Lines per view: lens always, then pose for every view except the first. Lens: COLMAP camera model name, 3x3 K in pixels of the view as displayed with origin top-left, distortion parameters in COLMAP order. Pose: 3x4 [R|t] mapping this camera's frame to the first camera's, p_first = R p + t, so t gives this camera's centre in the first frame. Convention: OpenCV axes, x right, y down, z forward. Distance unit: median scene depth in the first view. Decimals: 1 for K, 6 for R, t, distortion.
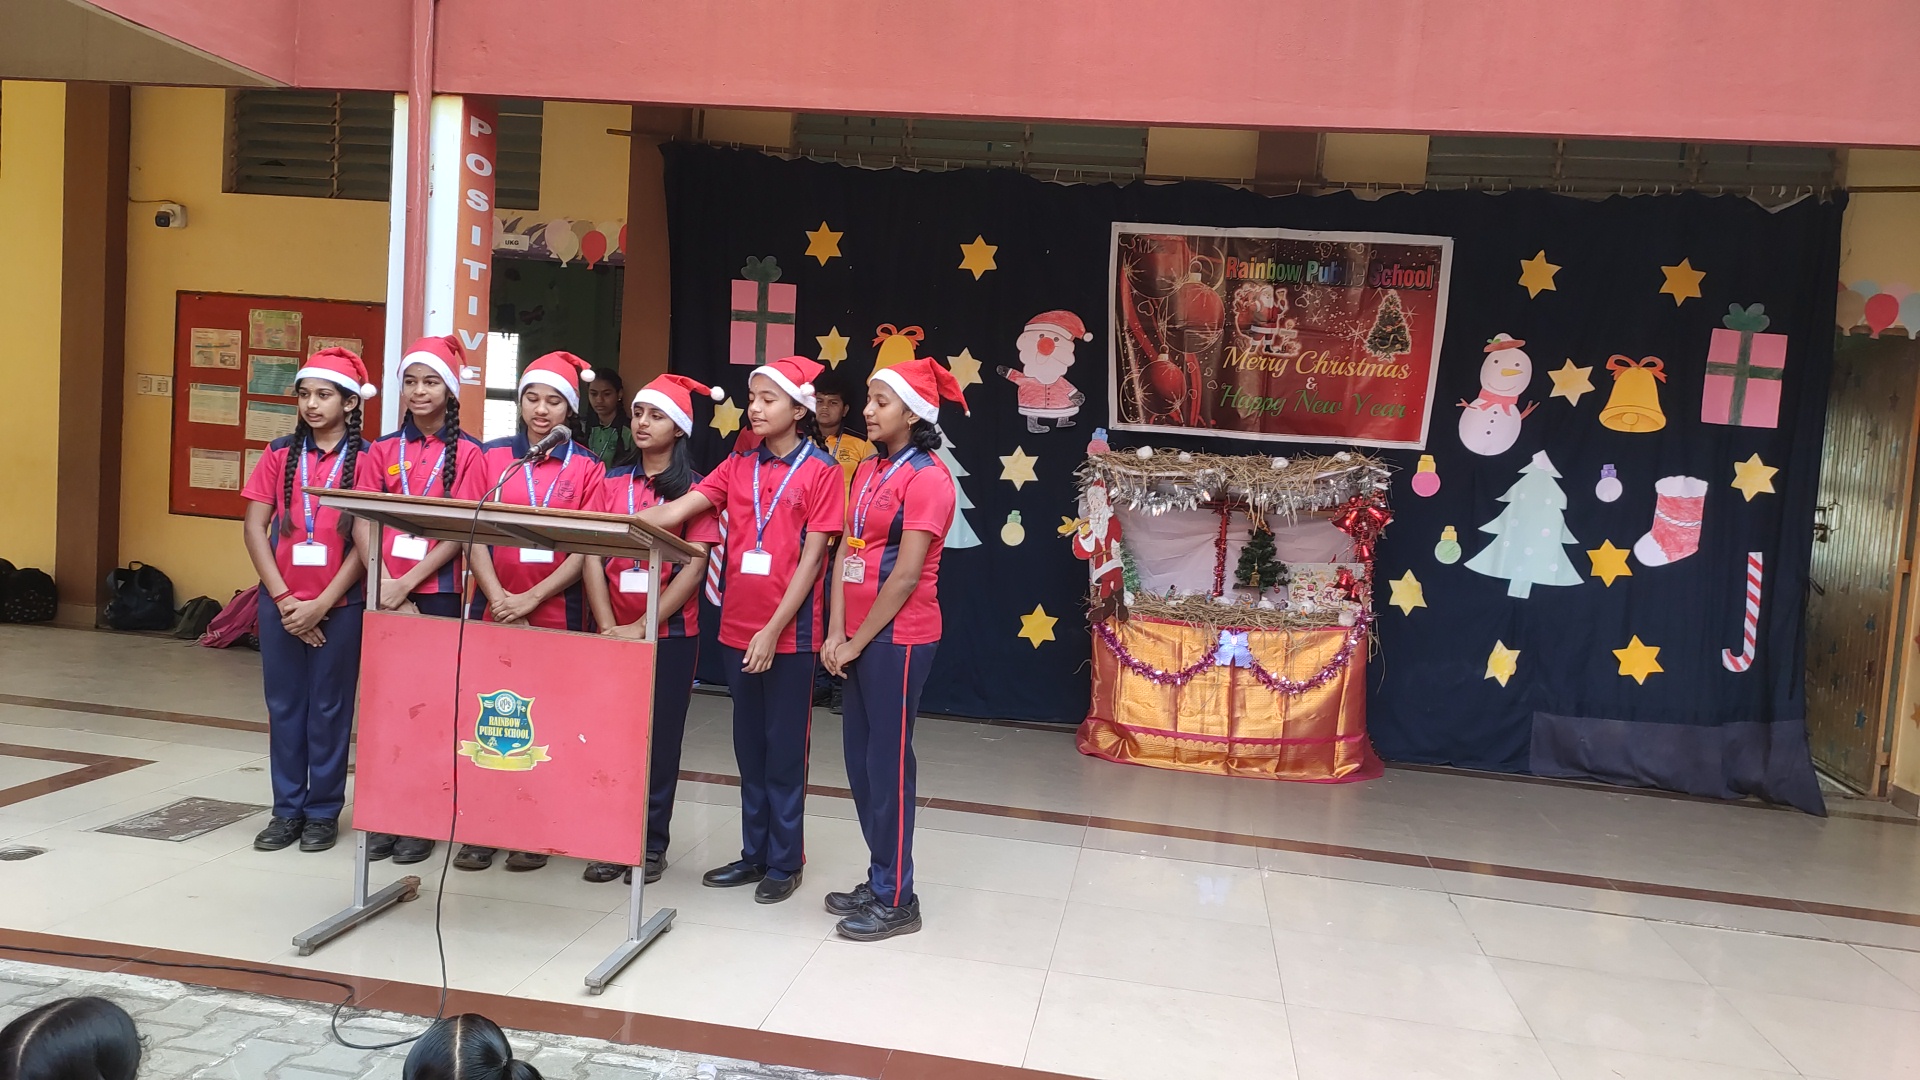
lens RADIAL K [[1431.6, 0, 952.9], [0, 1431.6, 526.7], [0, 0, 1]] dist [0.062427, -0.063808]
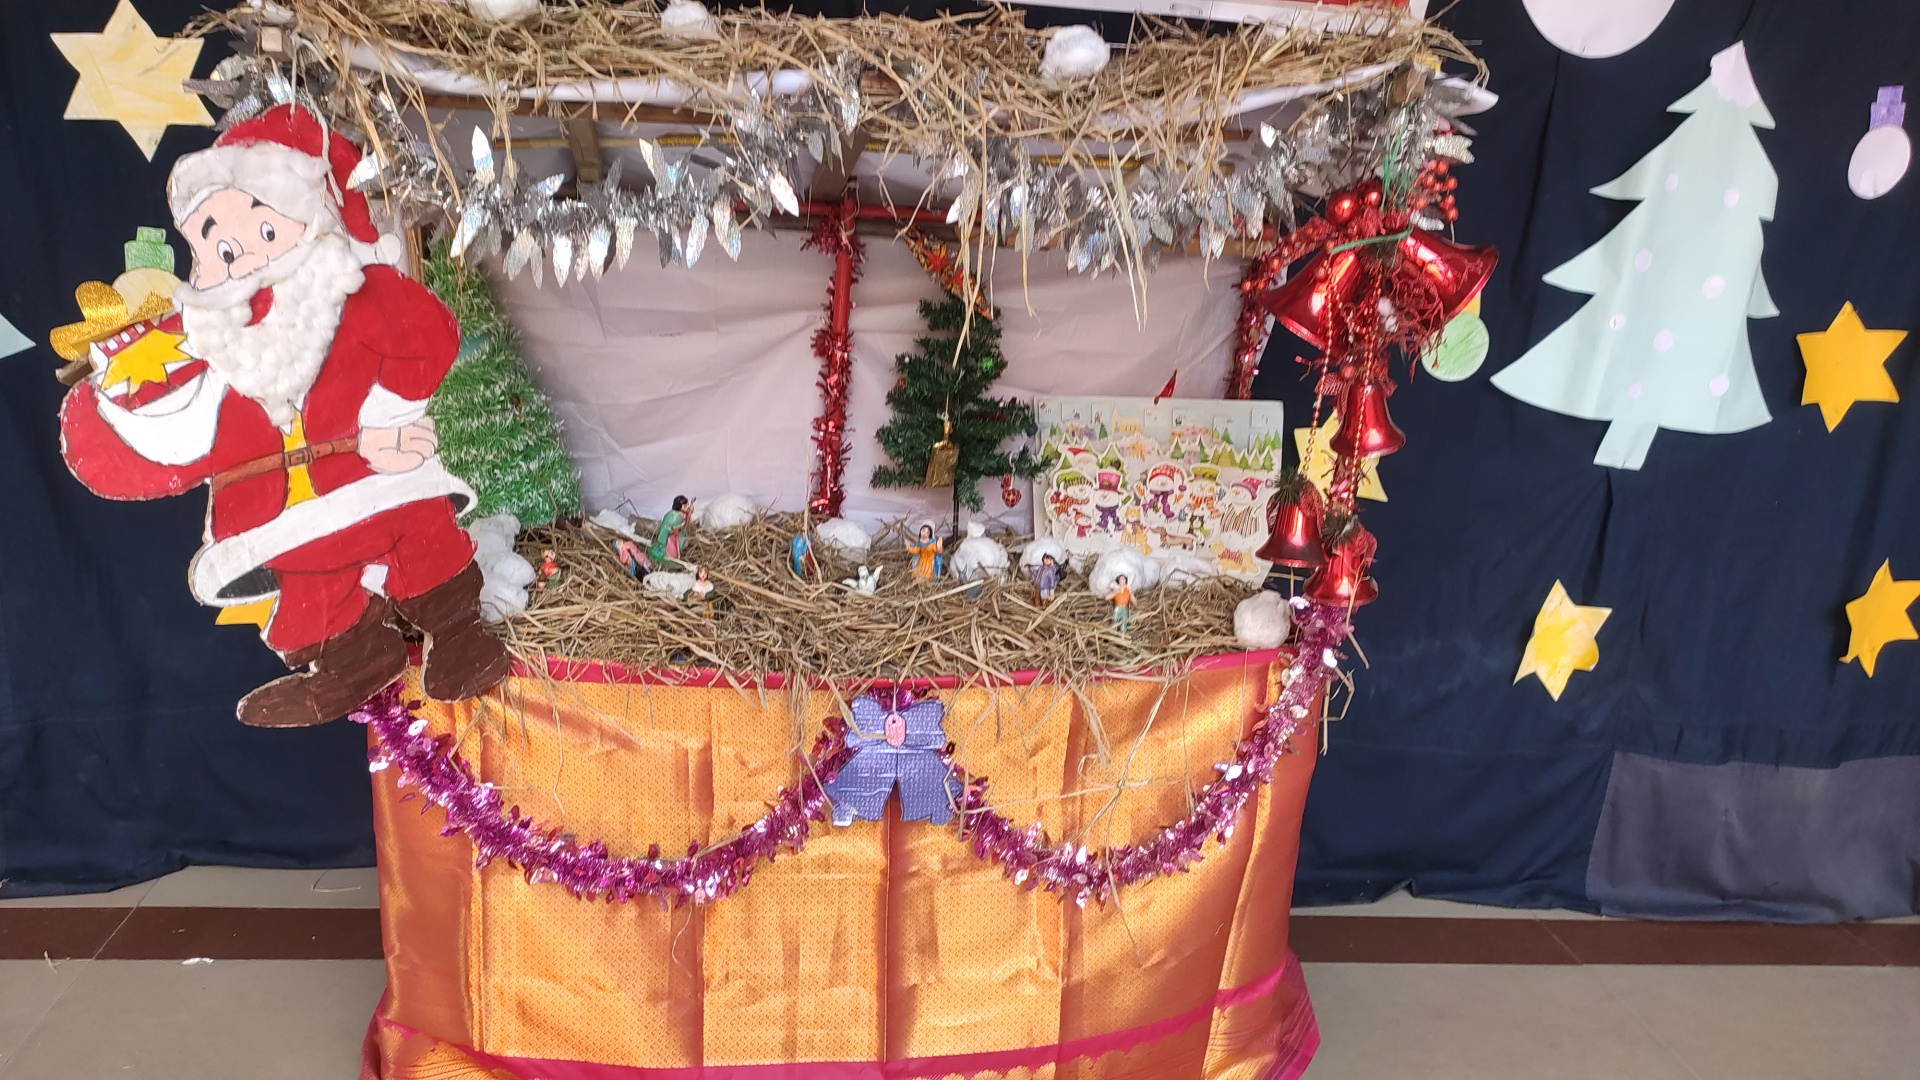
lens RADIAL K [[1431.6, 0, 932.3], [0, 1431.6, 581.0], [0, 0, 1]] dist [0.062427, -0.063808]
pose [[0.962531, -0.073201, 0.261105, 0.123627], [0.004039, 0.966639, 0.256112, -0.018728], [-0.271142, -0.245461, 0.930715, 0.698835]]
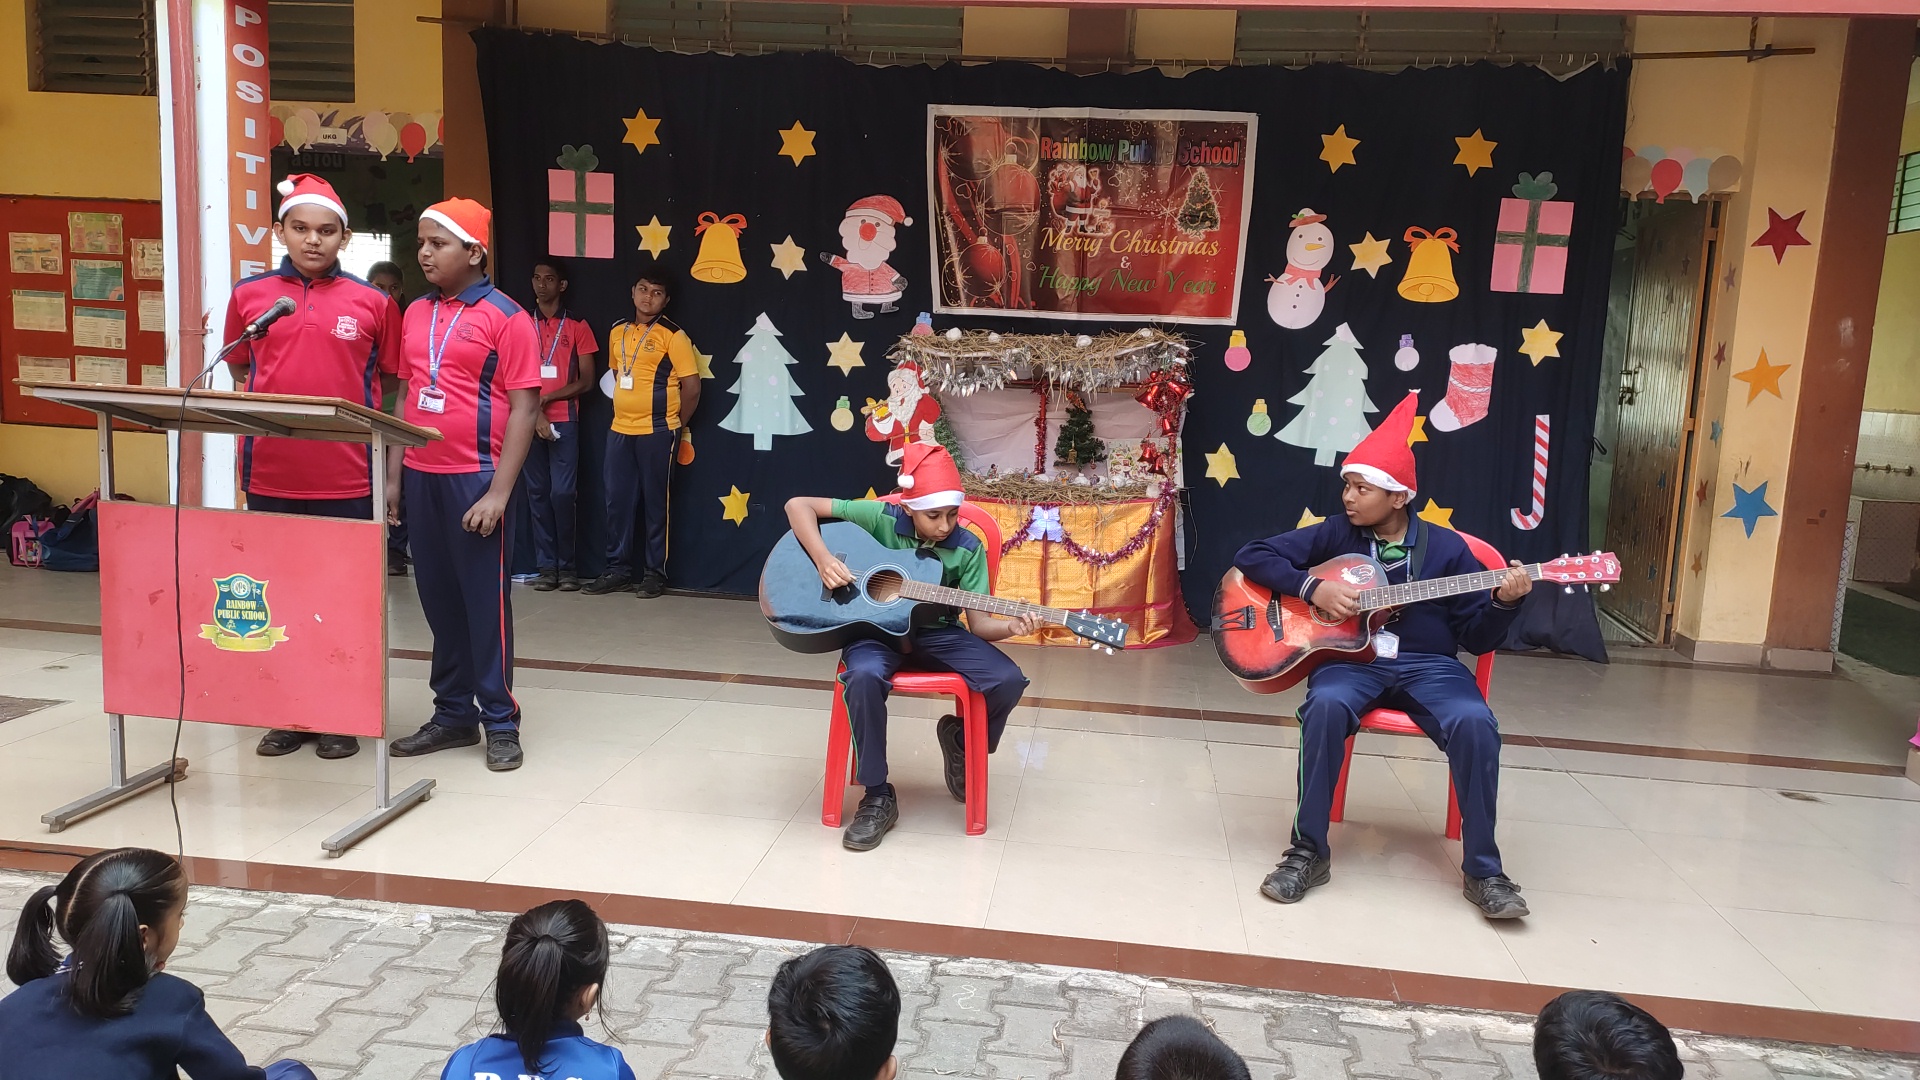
lens RADIAL K [[1431.6, 0, 950.1], [0, 1431.6, 529.7], [0, 0, 1]] dist [0.062427, -0.063808]
pose [[0.998904, -0.031047, 0.035029, 0.084782], [0.028361, 0.996800, 0.074737, 0.009778], [-0.037238, -0.073661, 0.996588, -0.025642]]
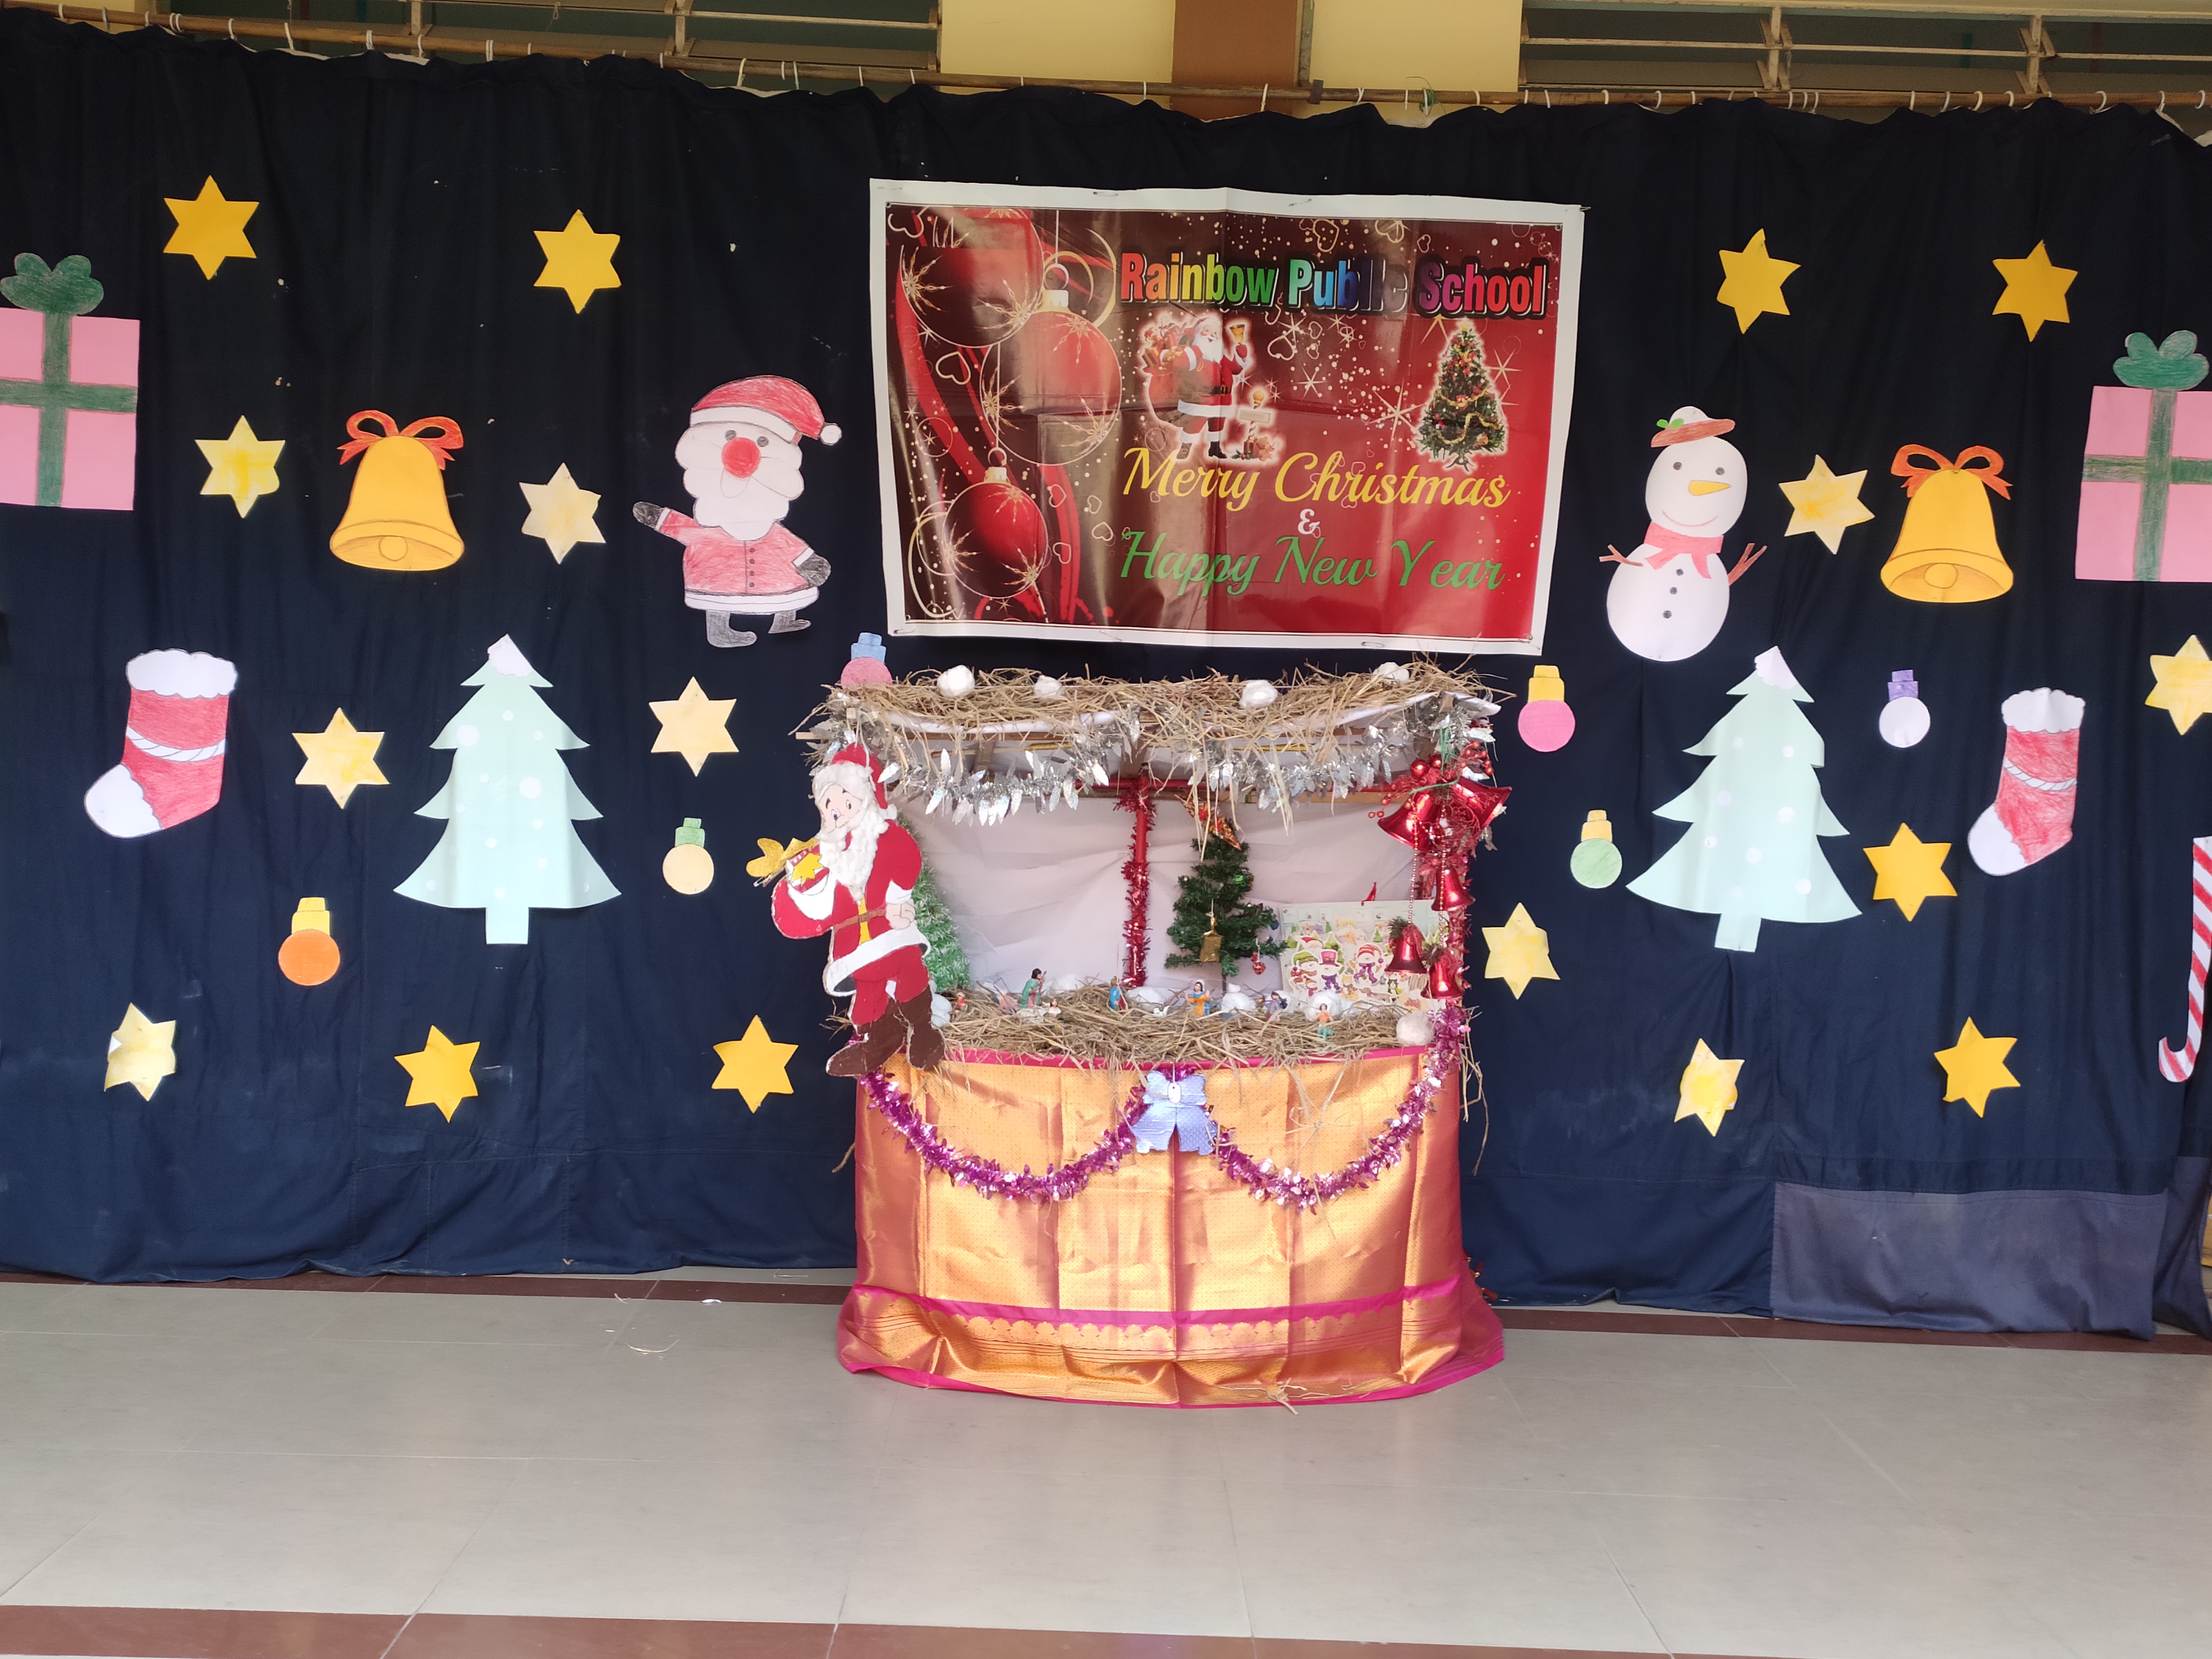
lens RADIAL K [[2065.7, 0, 1094.7], [0, 2065.7, 820.9], [0, 0, 1]] dist [0.044987, 0.000000]
pose [[0.984997, -0.048012, 0.165756, 0.064098], [0.046366, 0.998829, 0.013785, -0.014660], [-0.166224, -0.005893, 0.986070, 0.346529]]
